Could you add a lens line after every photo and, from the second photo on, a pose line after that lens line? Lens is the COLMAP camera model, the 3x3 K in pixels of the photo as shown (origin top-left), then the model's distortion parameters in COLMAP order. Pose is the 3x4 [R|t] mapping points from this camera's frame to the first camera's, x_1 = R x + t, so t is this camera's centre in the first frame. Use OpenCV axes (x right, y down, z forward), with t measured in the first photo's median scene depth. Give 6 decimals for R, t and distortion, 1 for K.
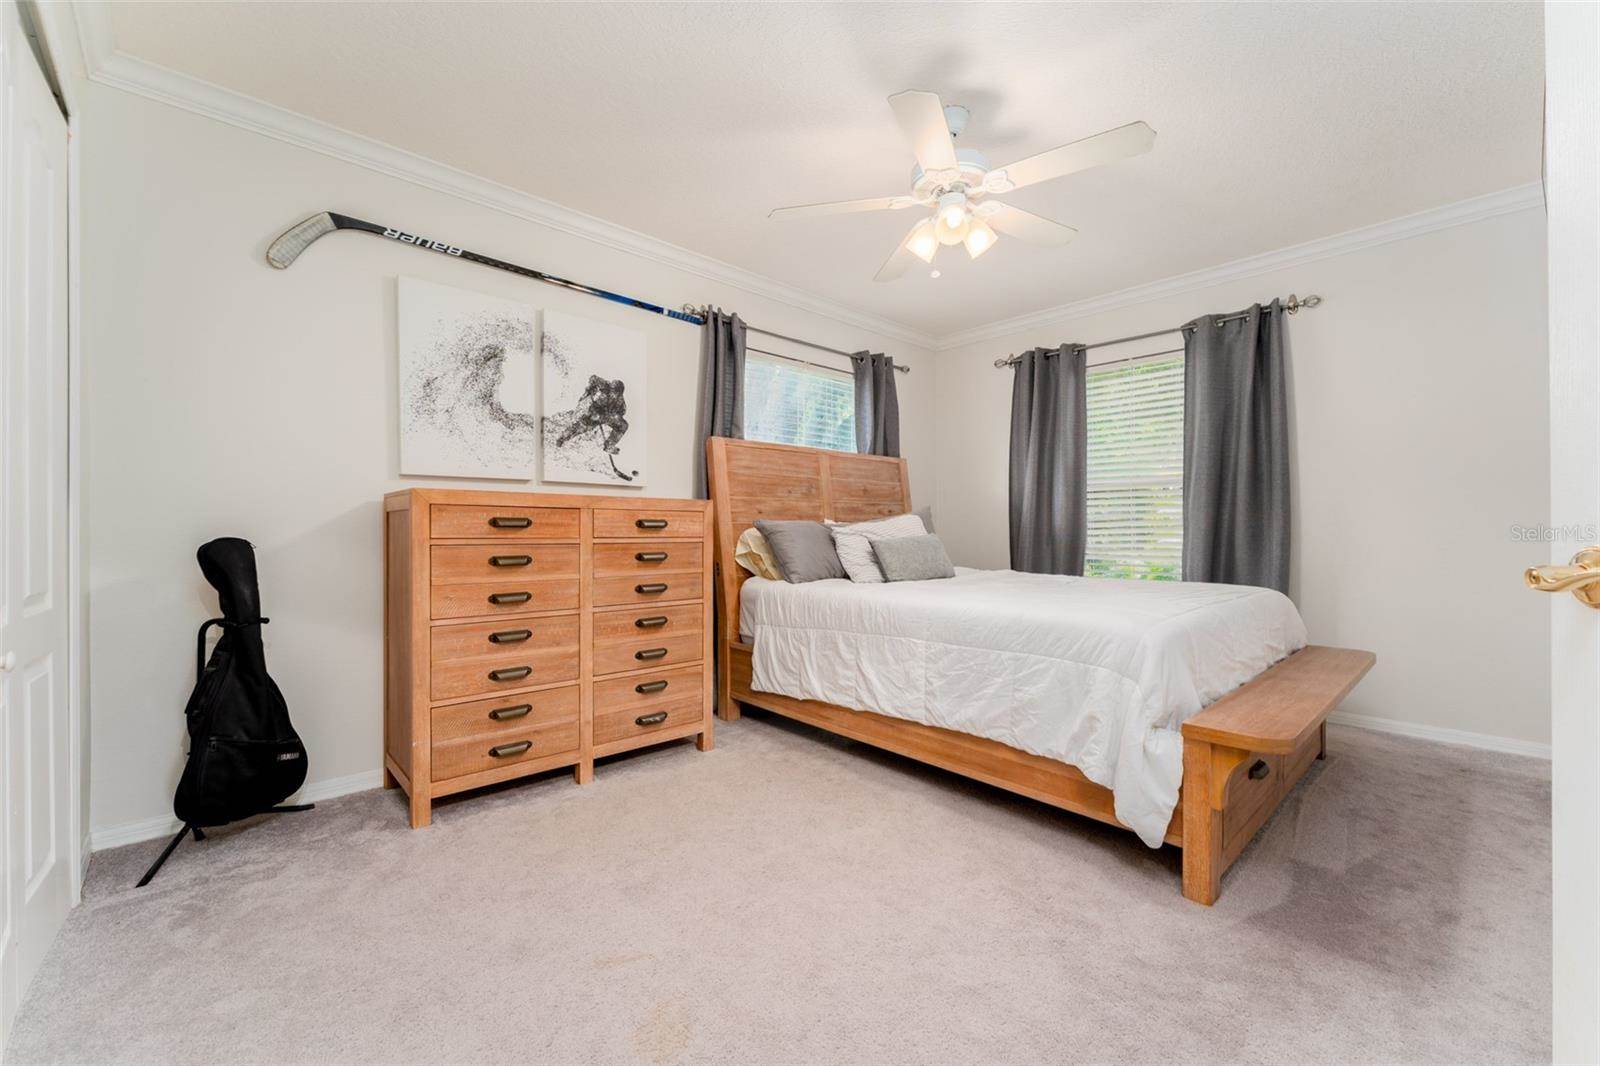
lens RADIAL K [[652.7, 0, 802.0], [0, 652.7, 532.7], [0, 0, 1]] dist [0.002210, -0.000689]
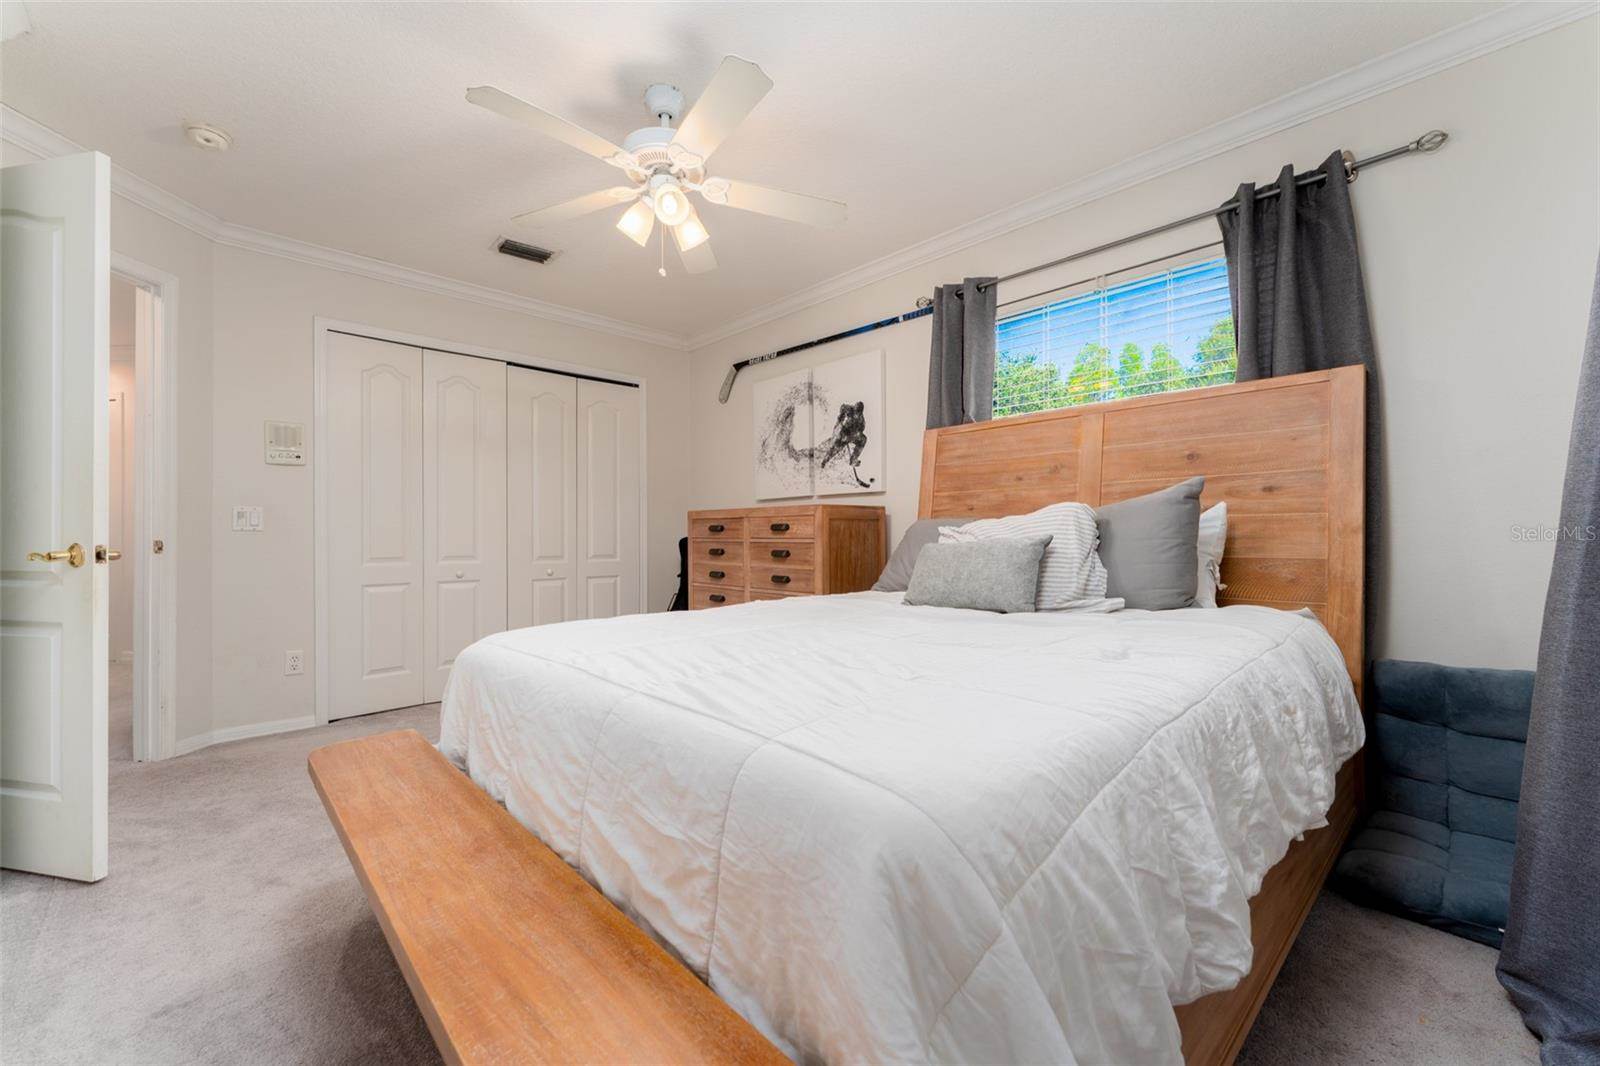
lens RADIAL K [[652.7, 0, 791.1], [0, 652.7, 536.8], [0, 0, 1]] dist [0.002210, -0.000689]
pose [[-0.009080, 0.003987, -0.999951, 0.904427], [0.005306, 0.999978, 0.003939, -0.000083], [0.999945, -0.005270, -0.009101, 0.919475]]
